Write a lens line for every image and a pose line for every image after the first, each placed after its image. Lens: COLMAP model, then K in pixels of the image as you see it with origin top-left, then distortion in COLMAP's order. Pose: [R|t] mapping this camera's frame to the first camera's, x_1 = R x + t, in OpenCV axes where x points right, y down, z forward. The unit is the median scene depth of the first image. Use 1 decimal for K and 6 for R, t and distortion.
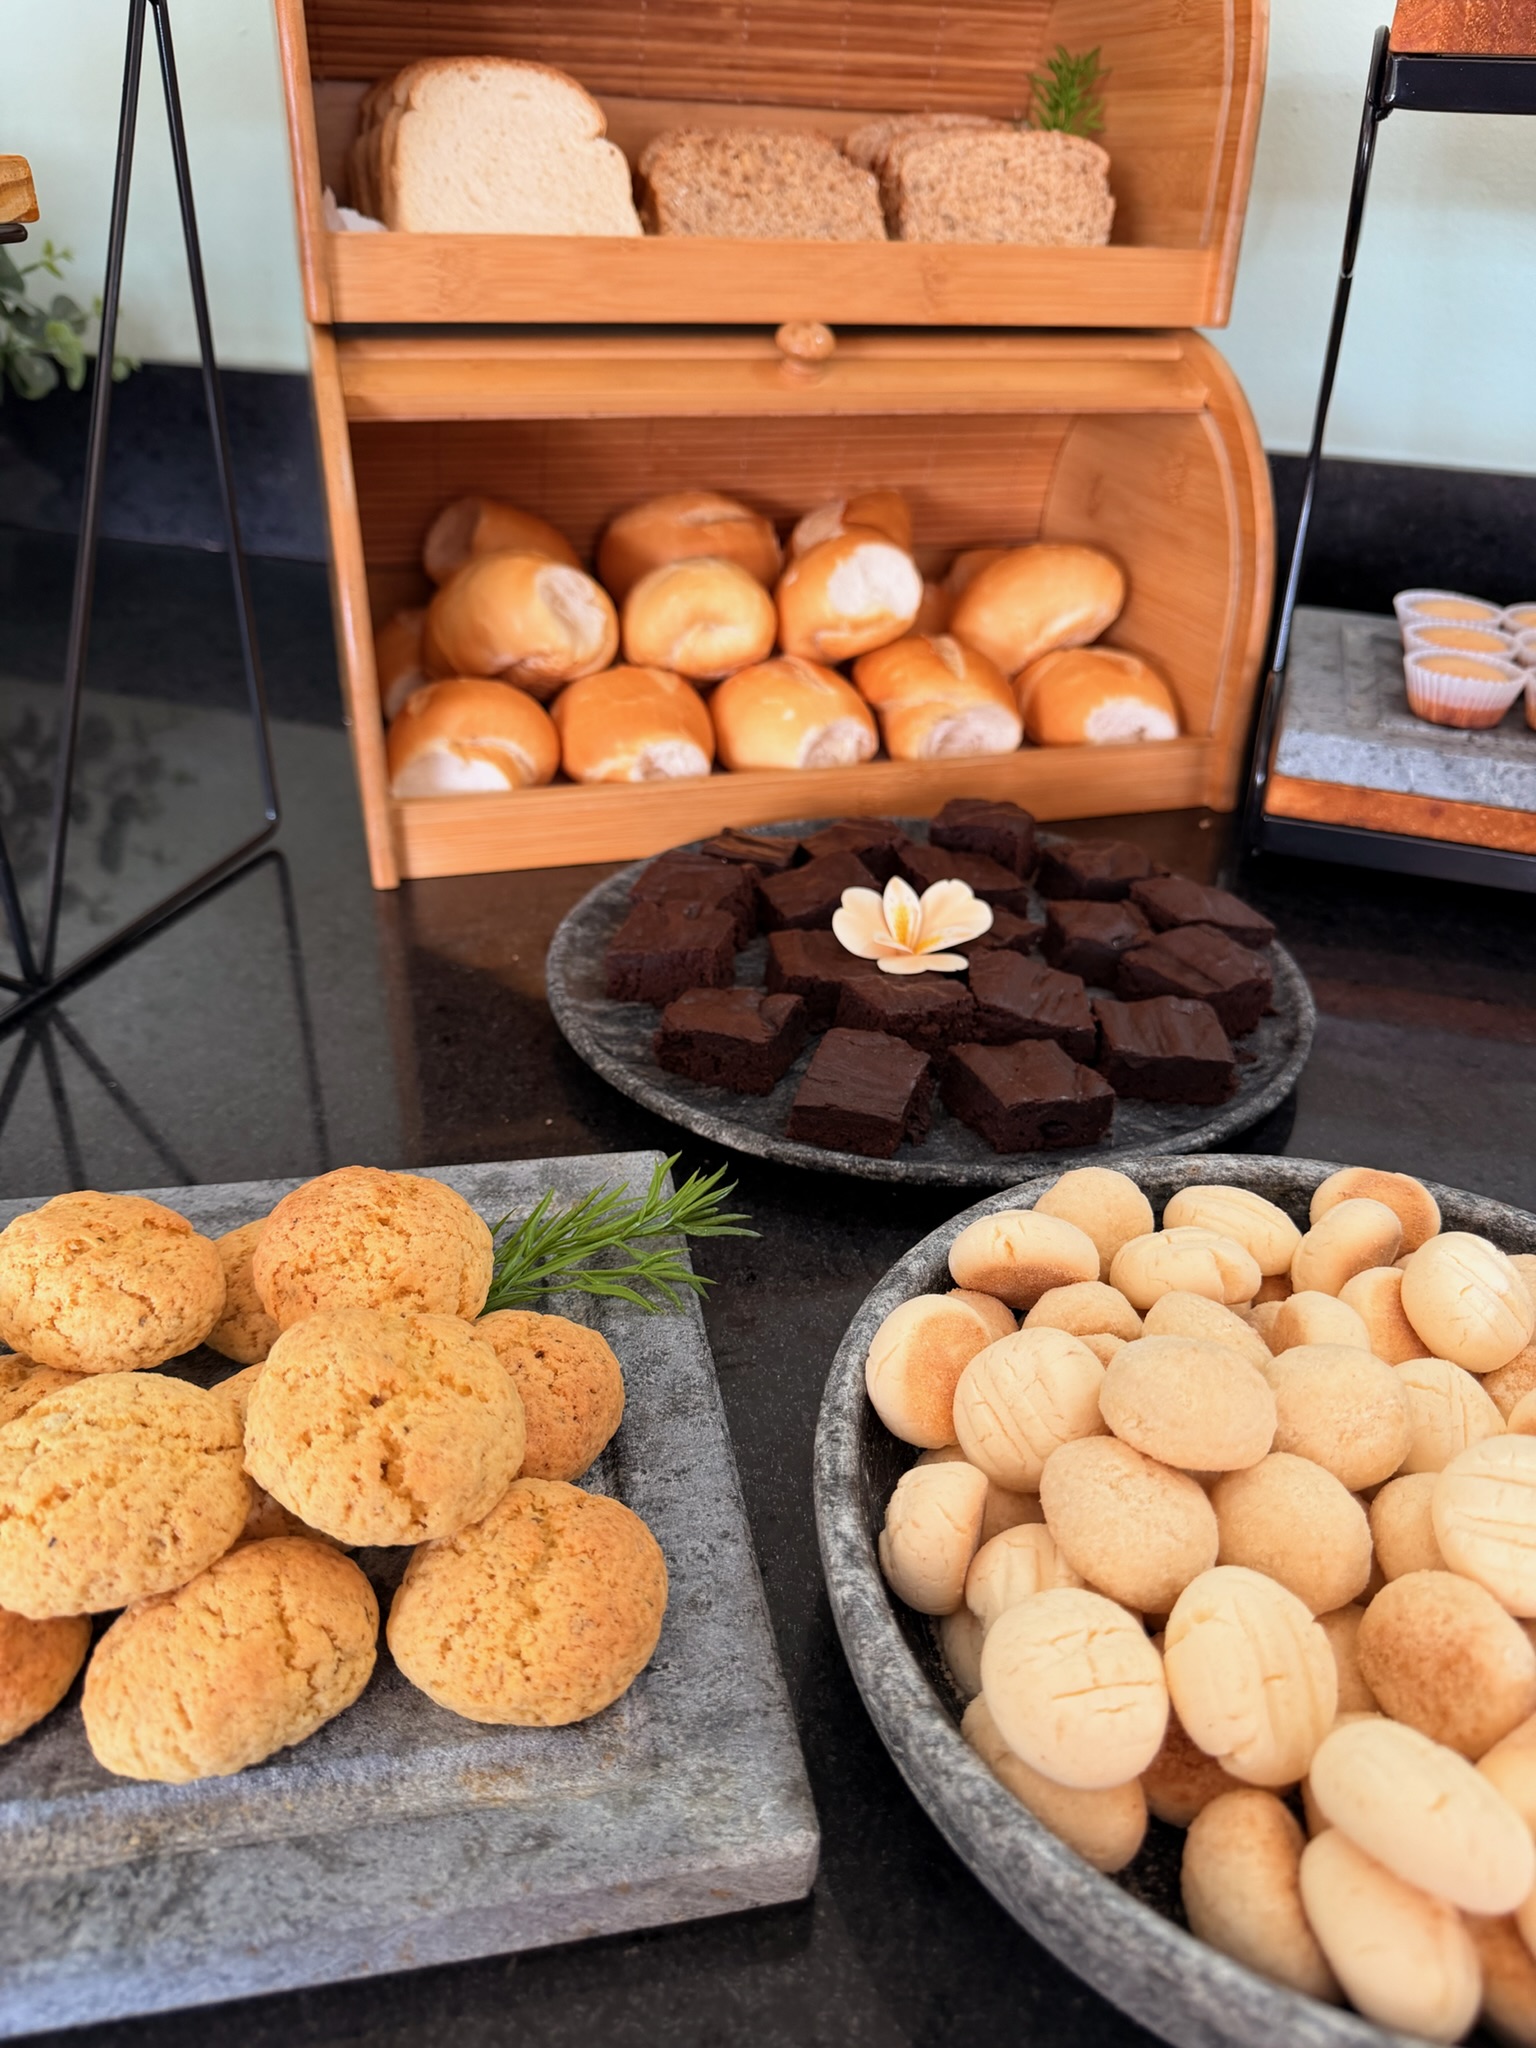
lens RADIAL K [[1465.2, 0, 742.4], [0, 1465.2, 1018.7], [0, 0, 1]] dist [0.004305, -0.064796]
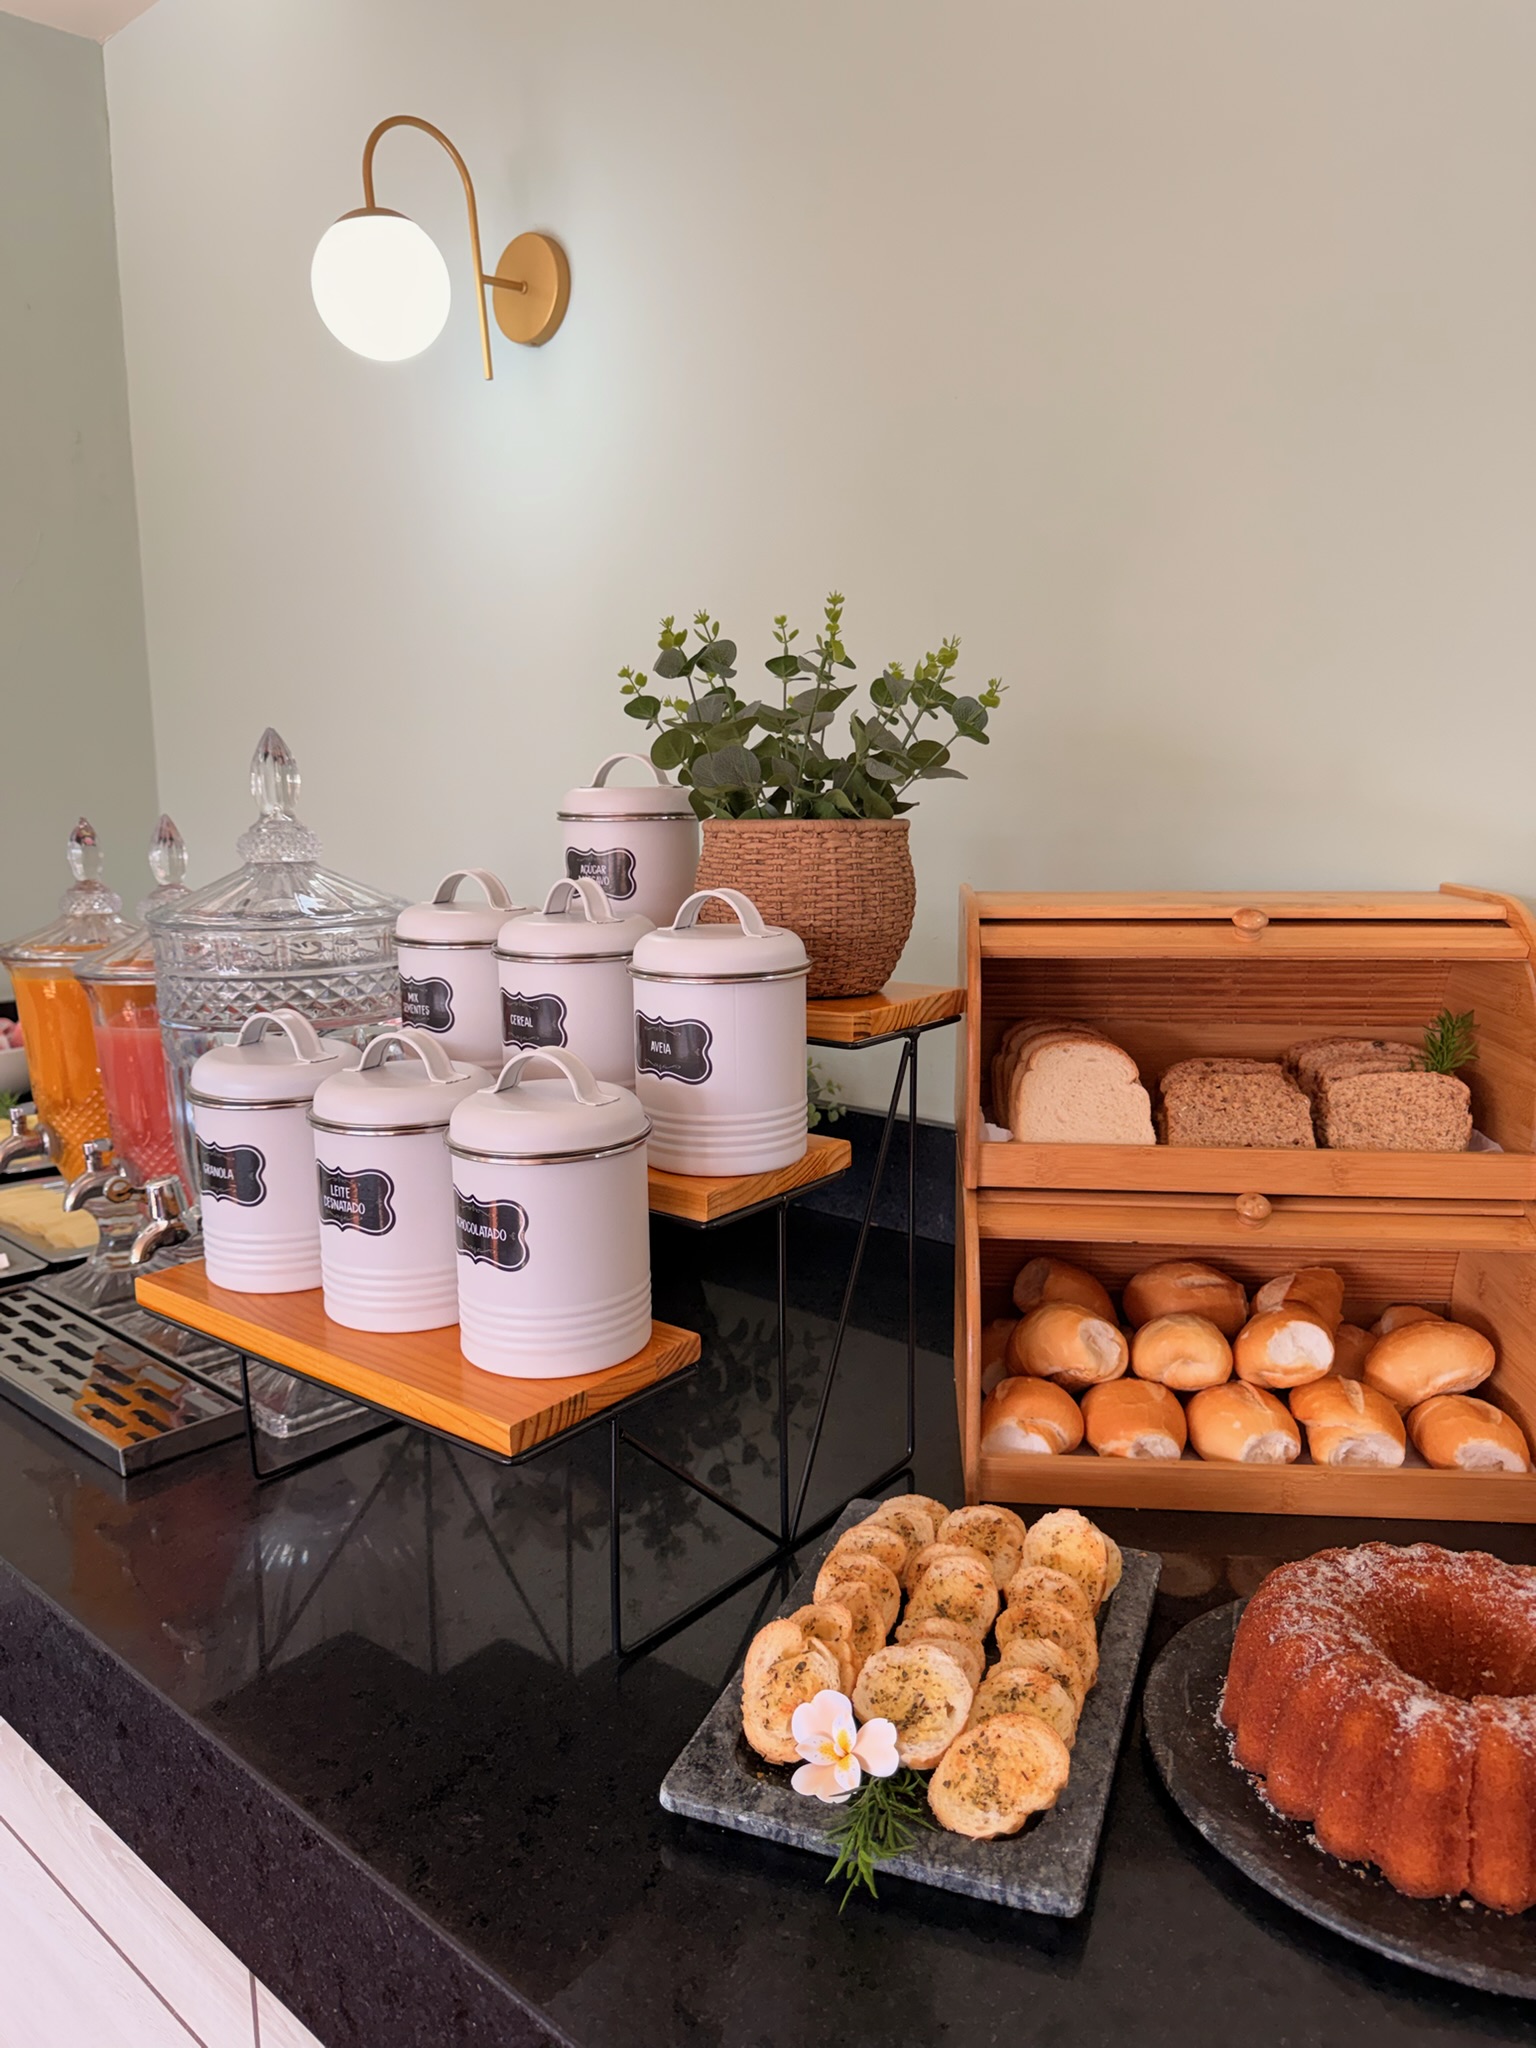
lens RADIAL K [[1432.9, 0, 747.3], [0, 1432.9, 1028.4], [0, 0, 1]] dist [0.074257, -0.185425]
pose [[0.924734, 0.030970, -0.379352, 0.119714], [-0.163029, 0.932854, -0.321255, -0.022641], [0.343931, 0.358921, 0.867691, -0.663554]]
